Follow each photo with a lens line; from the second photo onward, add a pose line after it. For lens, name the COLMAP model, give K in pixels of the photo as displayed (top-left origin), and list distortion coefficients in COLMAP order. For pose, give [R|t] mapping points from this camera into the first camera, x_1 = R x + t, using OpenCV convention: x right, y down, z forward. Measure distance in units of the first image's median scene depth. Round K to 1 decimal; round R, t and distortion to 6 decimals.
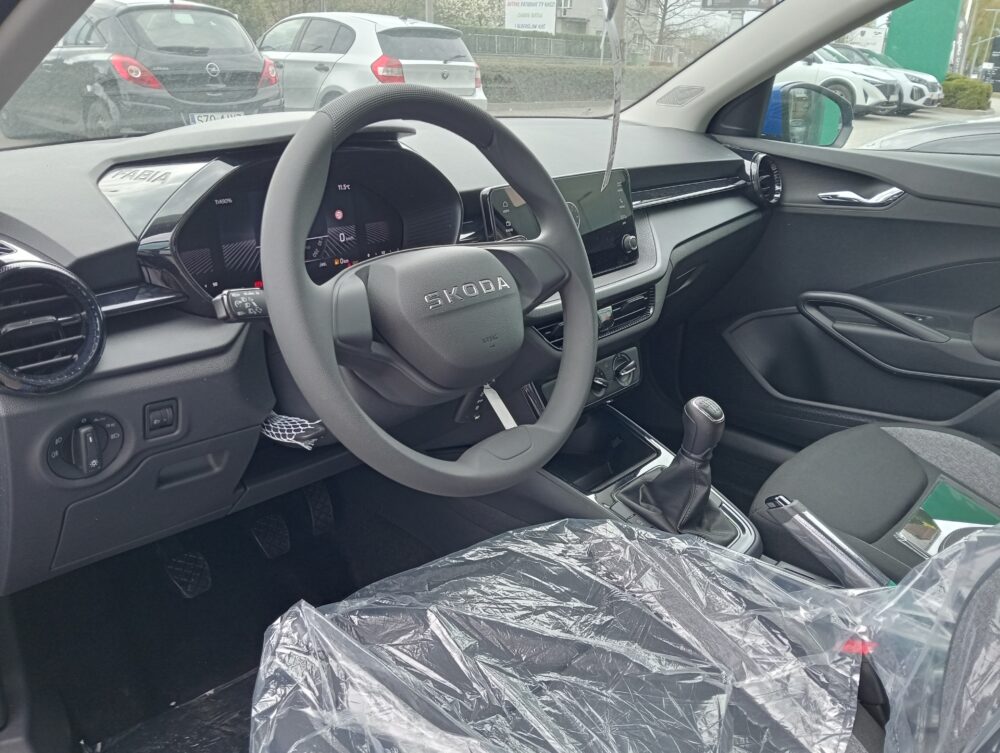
lens RADIAL K [[812.4, 0, 502.1], [0, 812.4, 373.4], [0, 0, 1]] dist [0.049313, -0.108170]
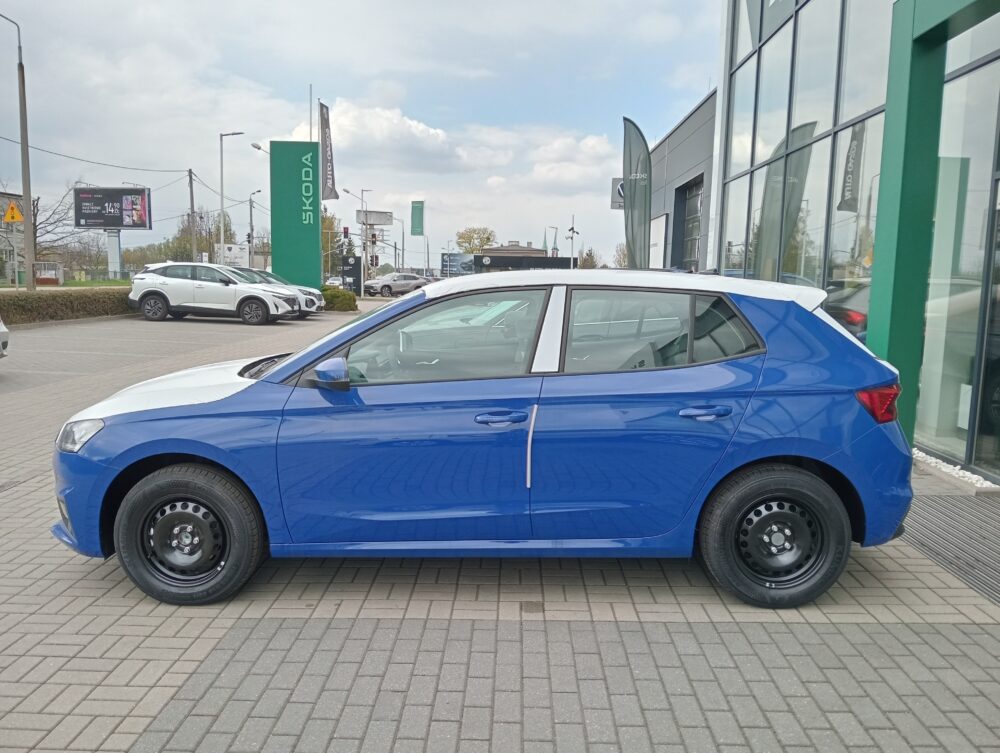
lens RADIAL K [[812.4, 0, 502.1], [0, 812.4, 373.4], [0, 0, 1]] dist [0.049313, -0.108170]
pose [[0.754206, -0.098339, 0.649233, -0.127893], [0.248714, 0.957836, -0.143845, 0.035543], [-0.607713, 0.269962, 0.746864, -0.151101]]
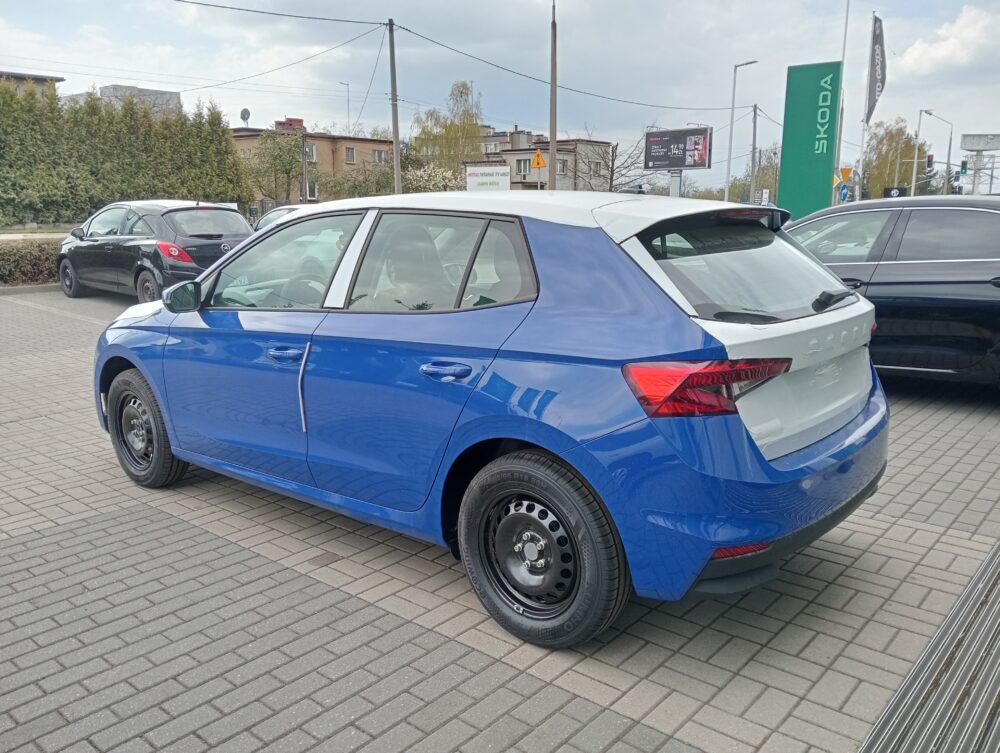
lens RADIAL K [[812.4, 0, 502.1], [0, 812.4, 373.4], [0, 0, 1]] dist [0.049313, -0.108170]
pose [[0.999012, -0.037769, 0.023422, 0.045444], [0.041274, 0.983911, -0.173828, 0.056472], [-0.016480, 0.174623, 0.984498, -0.183263]]
